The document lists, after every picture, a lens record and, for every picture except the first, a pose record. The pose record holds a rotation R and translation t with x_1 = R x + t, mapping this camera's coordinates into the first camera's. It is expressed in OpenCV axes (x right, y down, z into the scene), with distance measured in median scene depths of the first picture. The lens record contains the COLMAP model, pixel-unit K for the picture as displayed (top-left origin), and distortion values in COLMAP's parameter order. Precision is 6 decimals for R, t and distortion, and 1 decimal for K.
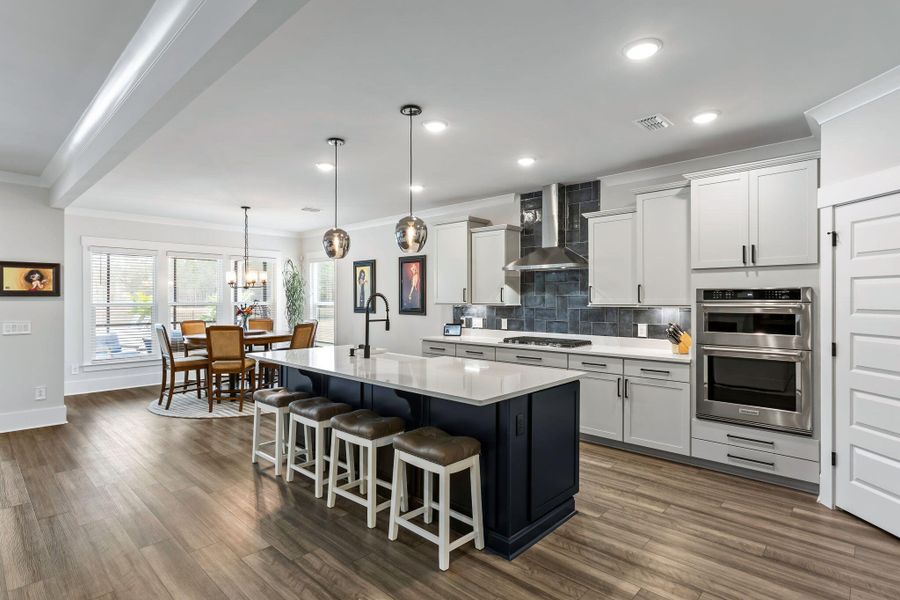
lens RADIAL K [[455.2, 0, 446.4], [0, 455.2, 302.0], [0, 0, 1]] dist [-0.009644, 0.002568]
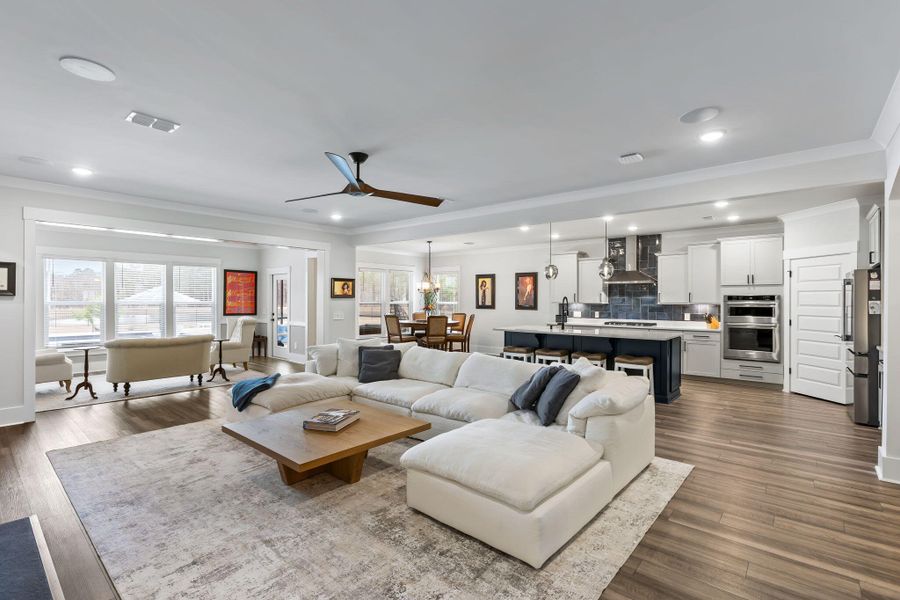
lens RADIAL K [[419.9, 0, 452.1], [0, 419.9, 301.9], [0, 0, 1]] dist [-0.001502, -0.000373]
pose [[0.998504, 0.001635, 0.054655, -0.595122], [-0.001537, 0.999997, -0.001839, 0.005199], [-0.054658, 0.001752, 0.998504, -0.630815]]
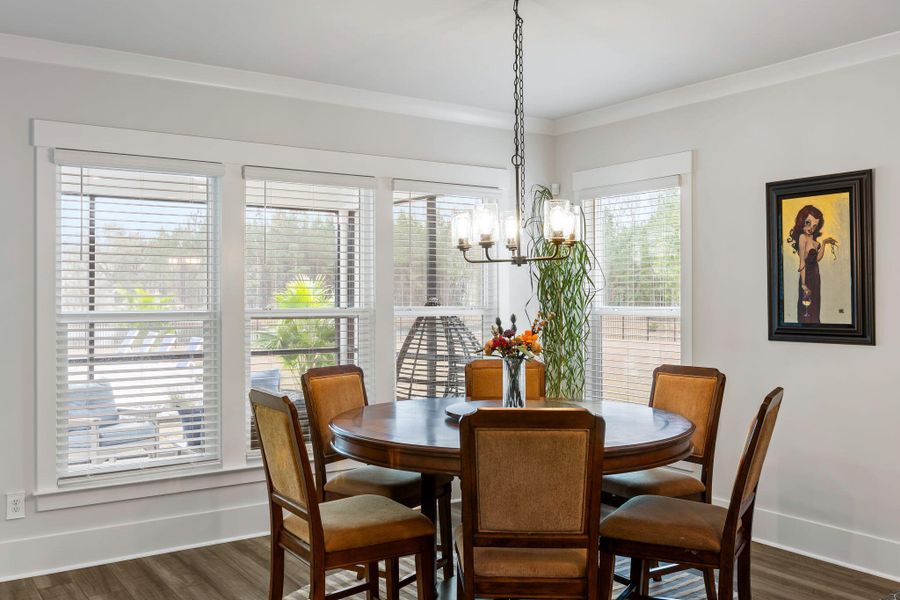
lens RADIAL K [[808.6, 0, 448.7], [0, 808.6, 293.9], [0, 0, 1]] dist [0.007390, 0.011042]
pose [[0.977012, -0.005525, -0.213114, -0.504102], [0.003315, 0.999937, -0.010729, -0.007417], [0.213160, 0.009776, 0.976968, 0.642012]]
